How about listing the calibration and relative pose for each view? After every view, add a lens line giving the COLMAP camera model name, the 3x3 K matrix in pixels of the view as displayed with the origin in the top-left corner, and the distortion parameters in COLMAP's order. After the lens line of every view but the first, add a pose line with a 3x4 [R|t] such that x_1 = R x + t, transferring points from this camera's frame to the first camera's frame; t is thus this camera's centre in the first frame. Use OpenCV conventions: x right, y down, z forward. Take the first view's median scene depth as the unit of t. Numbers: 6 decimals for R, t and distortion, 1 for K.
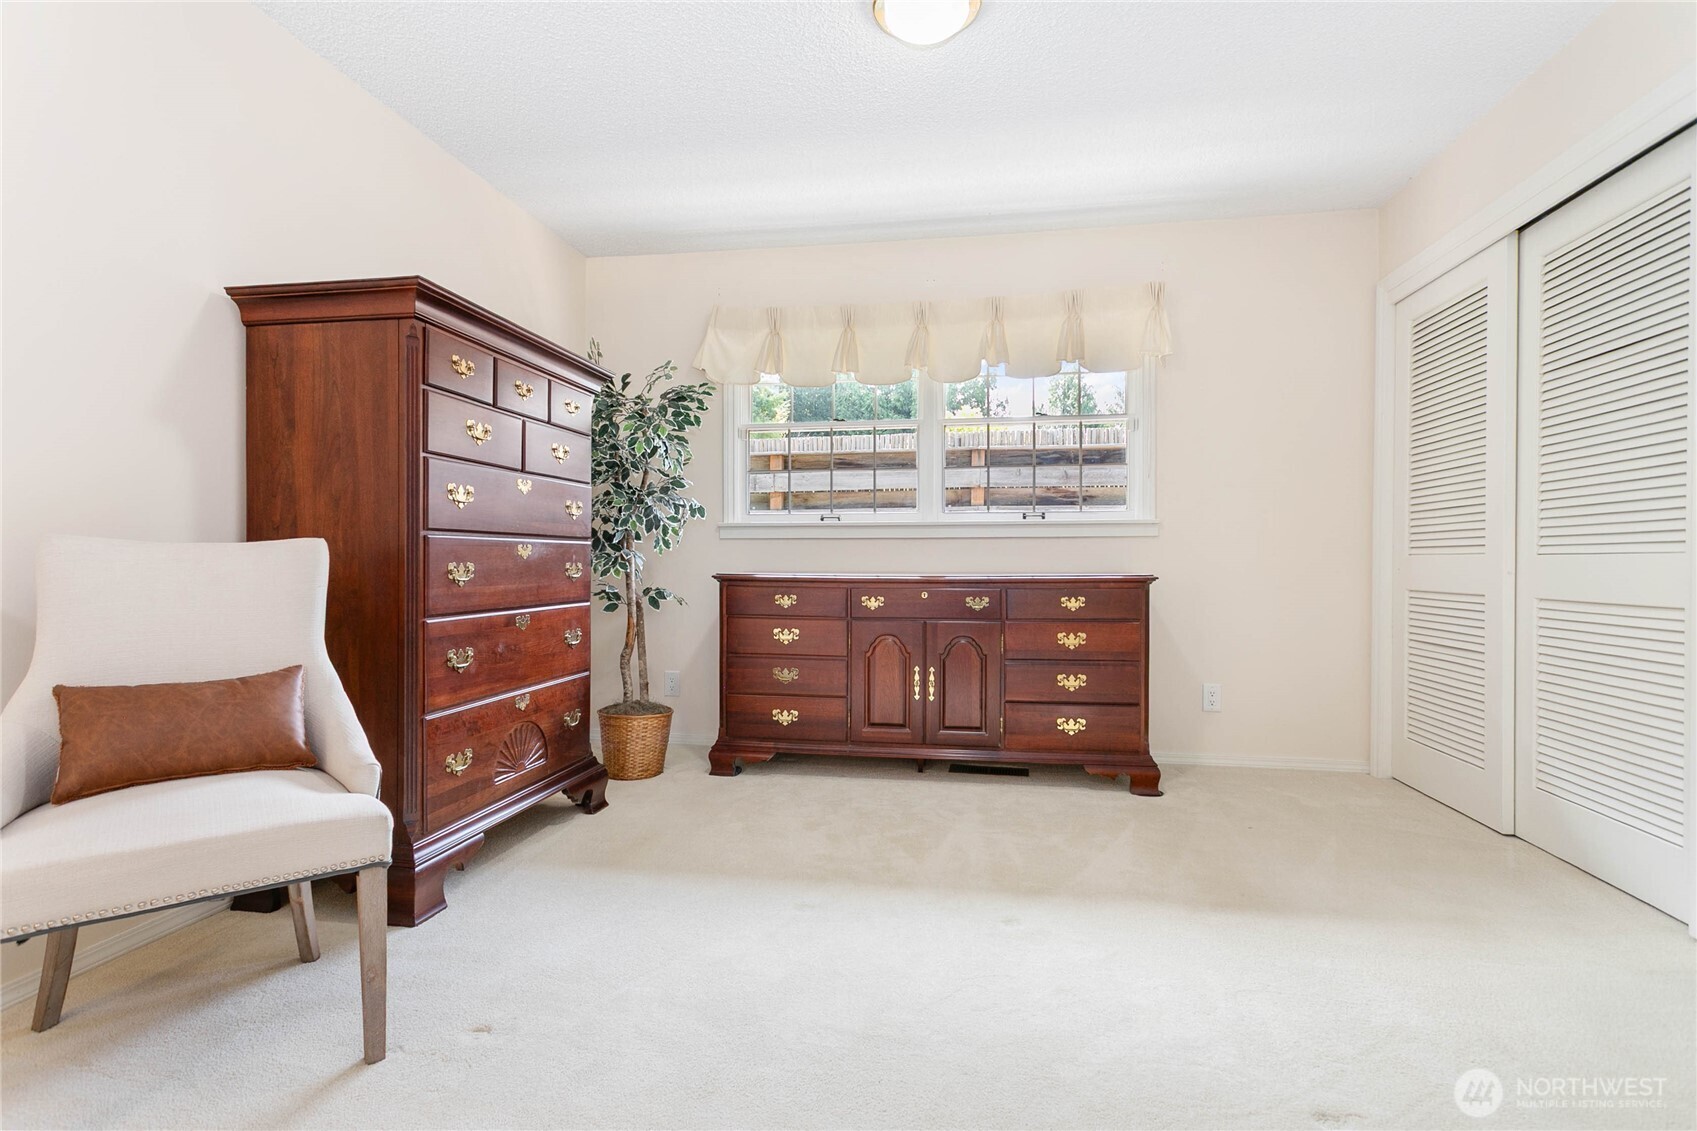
lens RADIAL K [[790.3, 0, 848.5], [0, 790.3, 565.5], [0, 0, 1]] dist [0.002963, 0.000314]
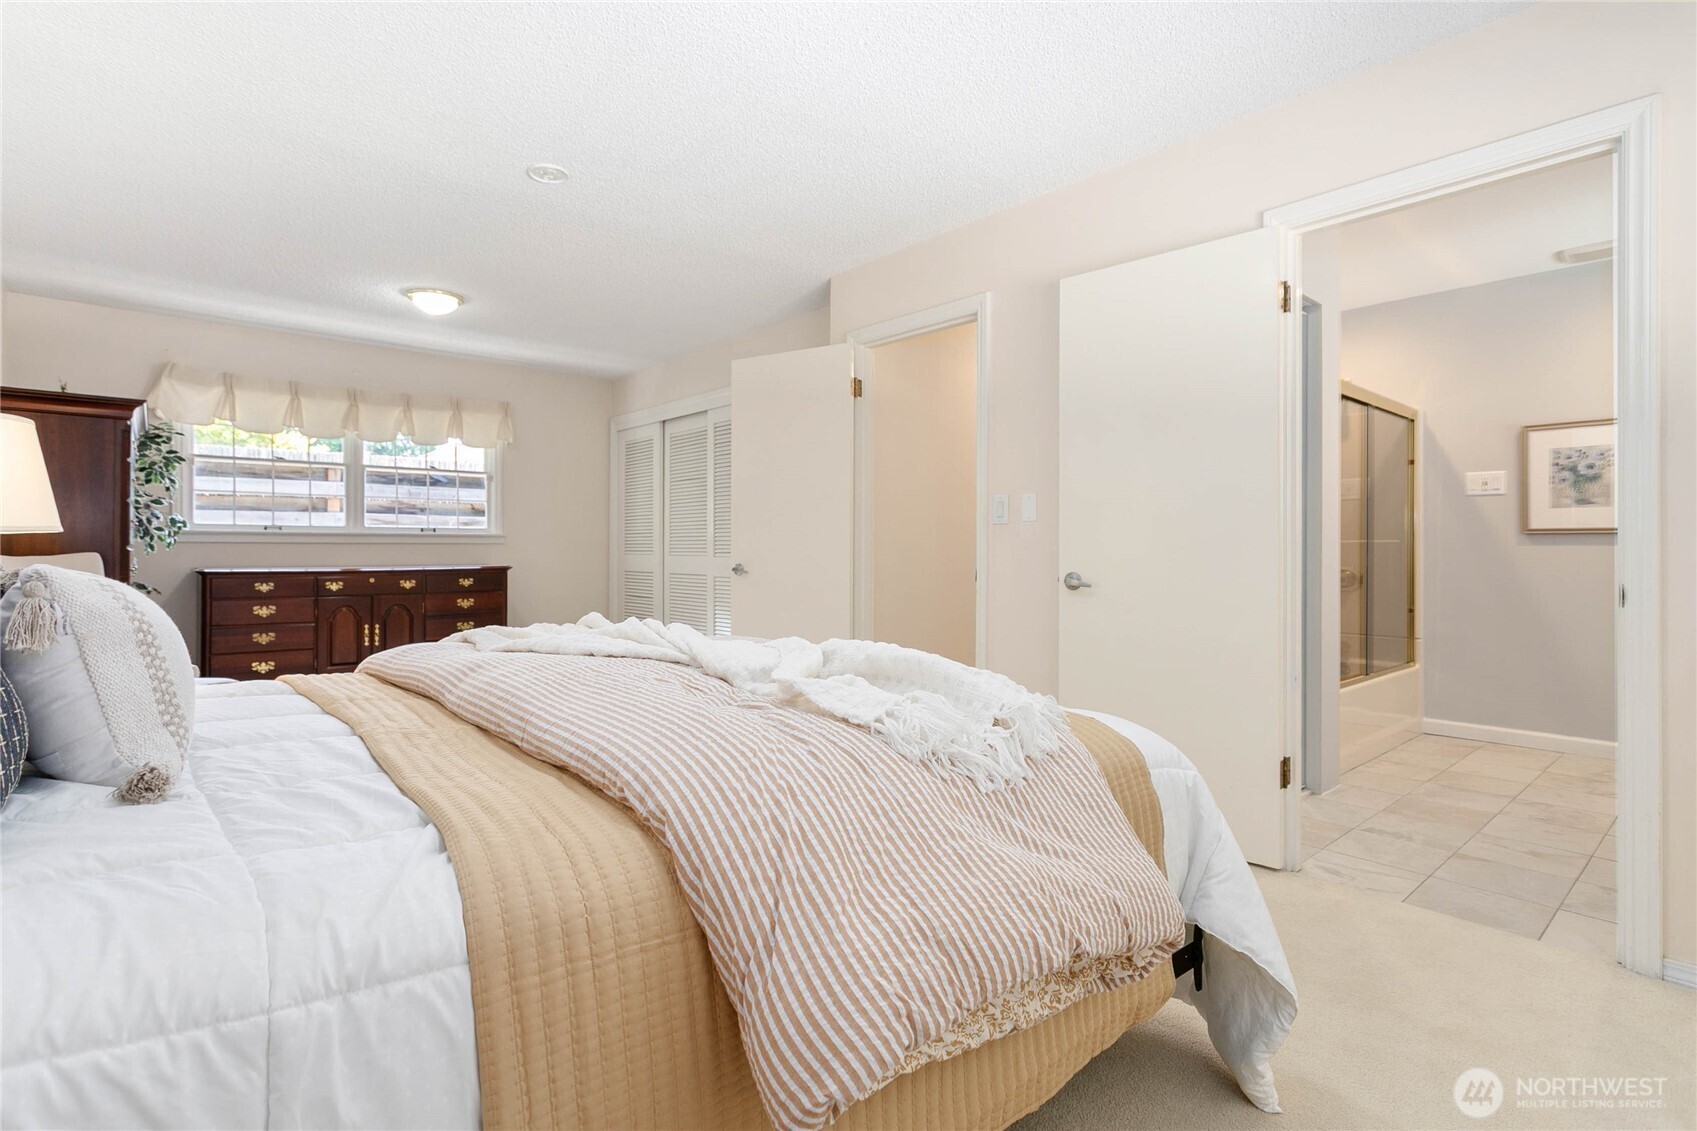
lens RADIAL K [[808.4, 0, 844.8], [0, 808.4, 548.4], [0, 0, 1]] dist [-0.000094, 0.000325]
pose [[0.632660, 0.001492, 0.774428, -0.568132], [0.002040, 0.999991, -0.003593, -0.019619], [-0.774427, 0.003853, 0.632652, -0.790090]]
